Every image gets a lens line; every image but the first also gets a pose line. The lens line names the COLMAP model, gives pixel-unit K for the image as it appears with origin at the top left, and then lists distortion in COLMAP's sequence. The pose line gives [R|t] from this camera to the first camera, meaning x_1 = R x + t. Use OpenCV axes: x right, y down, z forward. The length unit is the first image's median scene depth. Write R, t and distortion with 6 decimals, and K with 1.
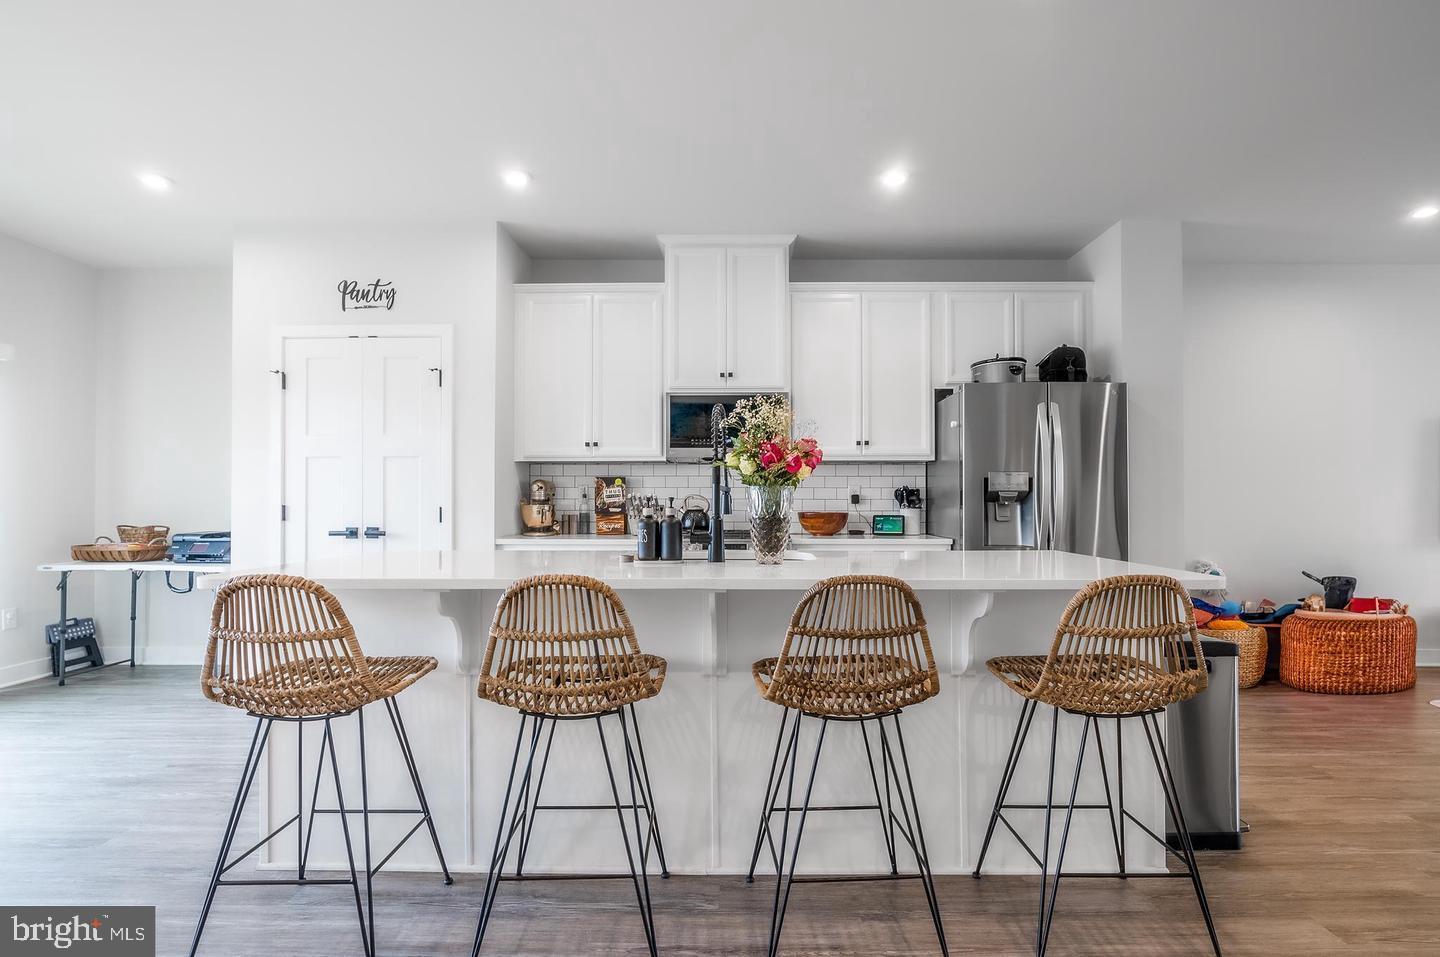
lens RADIAL K [[670.6, 0, 724.4], [0, 670.6, 487.6], [0, 0, 1]] dist [-0.009467, -0.000584]
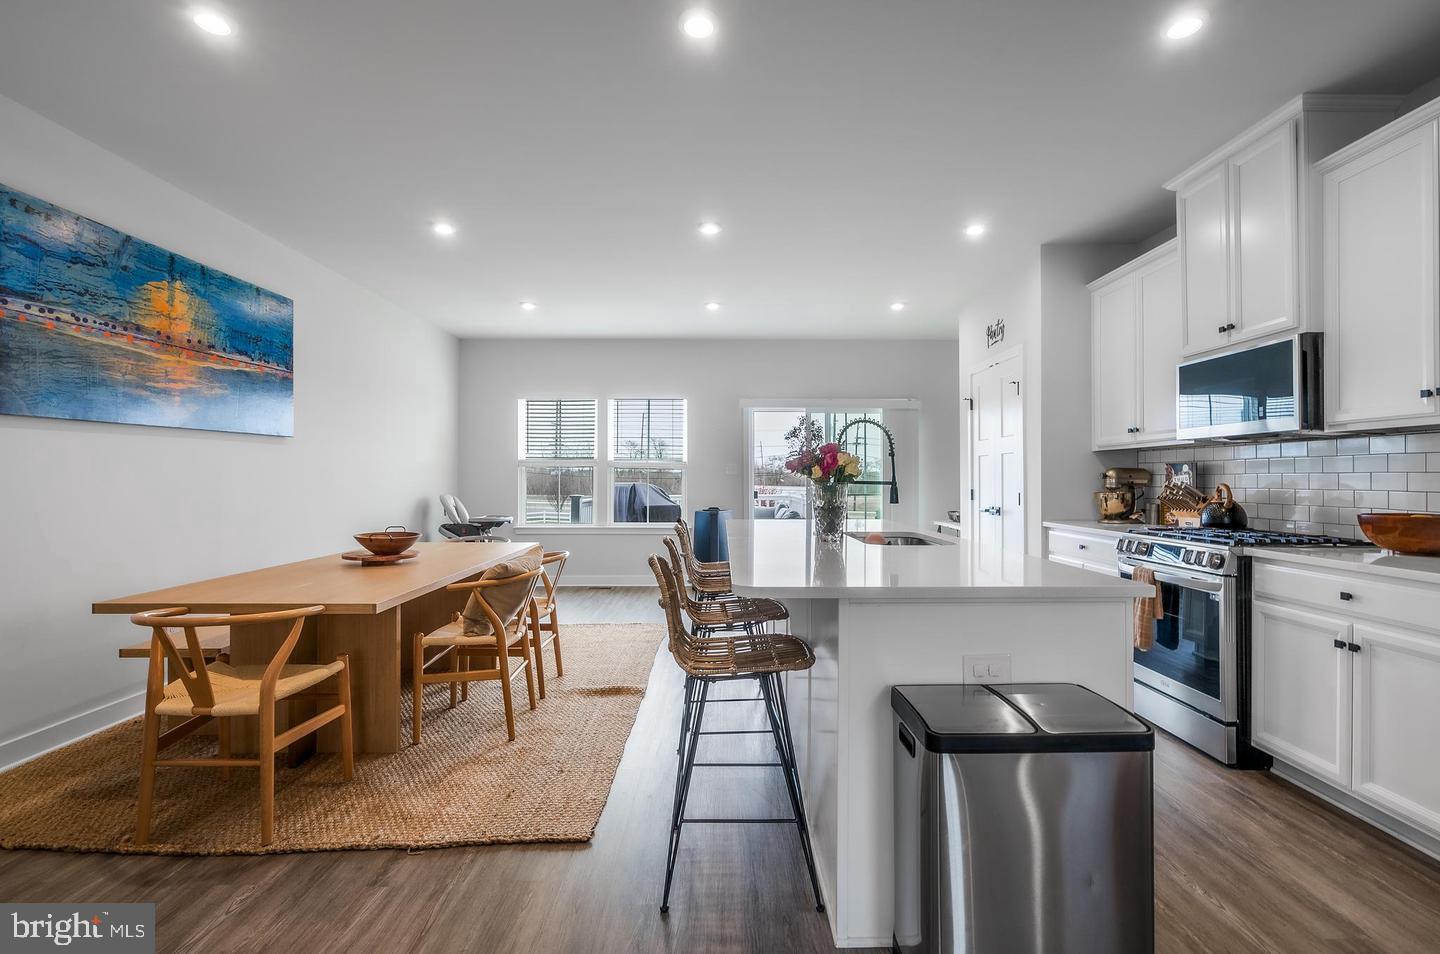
lens RADIAL K [[670.6, 0, 721.7], [0, 670.6, 480.6], [0, 0, 1]] dist [-0.009467, -0.000584]
pose [[0.025020, -0.002089, -0.999685, 0.754334], [0.020373, 0.999791, -0.001579, -0.003543], [0.999479, -0.020327, 0.025058, 0.396292]]
